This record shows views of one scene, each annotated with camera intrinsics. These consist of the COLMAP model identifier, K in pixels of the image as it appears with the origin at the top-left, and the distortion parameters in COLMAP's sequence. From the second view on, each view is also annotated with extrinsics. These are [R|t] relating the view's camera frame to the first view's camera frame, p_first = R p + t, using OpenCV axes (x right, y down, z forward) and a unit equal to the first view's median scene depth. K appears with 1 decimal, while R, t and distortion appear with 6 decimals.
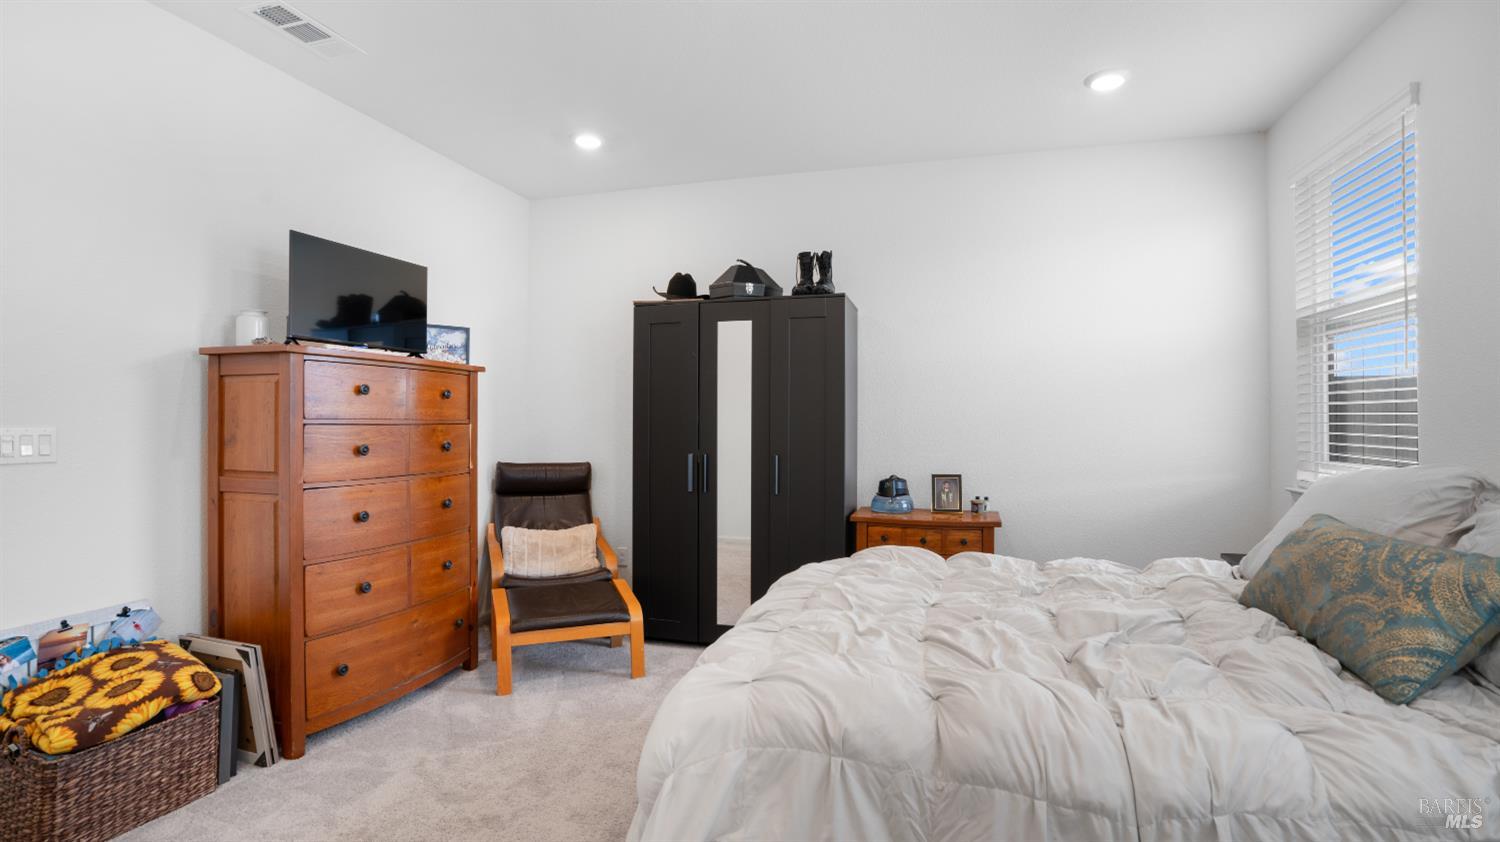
lens RADIAL K [[719.3, 0, 750.4], [0, 719.3, 421.5], [0, 0, 1]] dist [-0.033693, 0.009448]
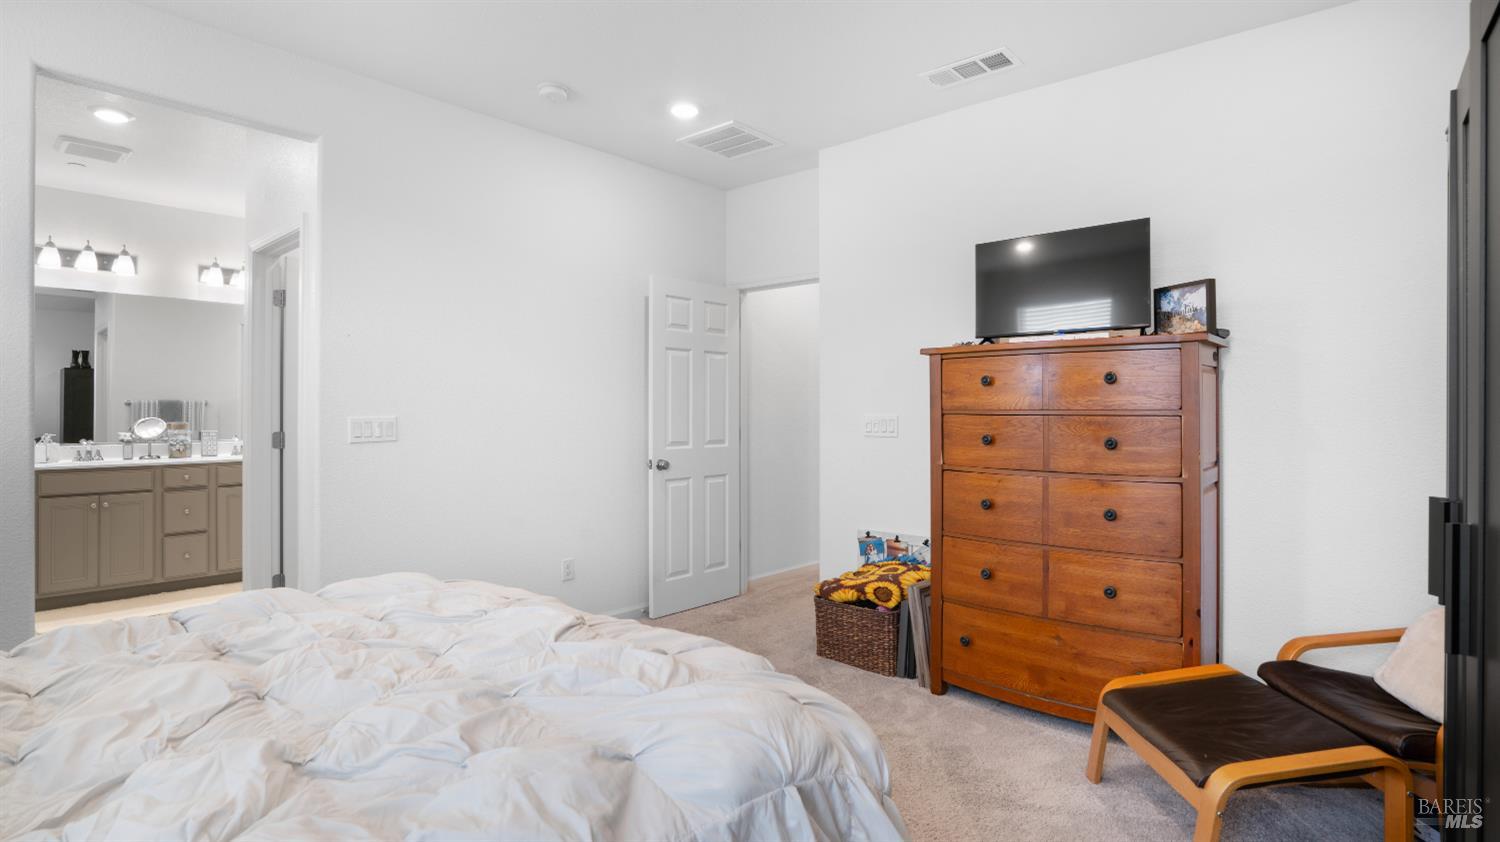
lens RADIAL K [[787.5, 0, 750.9], [0, 787.5, 413.3], [0, 0, 1]] dist [-0.003204, -0.000148]
pose [[-0.438346, 0.000884, -0.898806, 0.640191], [-0.002534, 0.999994, 0.002219, 0.000229], [0.898803, 0.003251, -0.438341, 1.211703]]
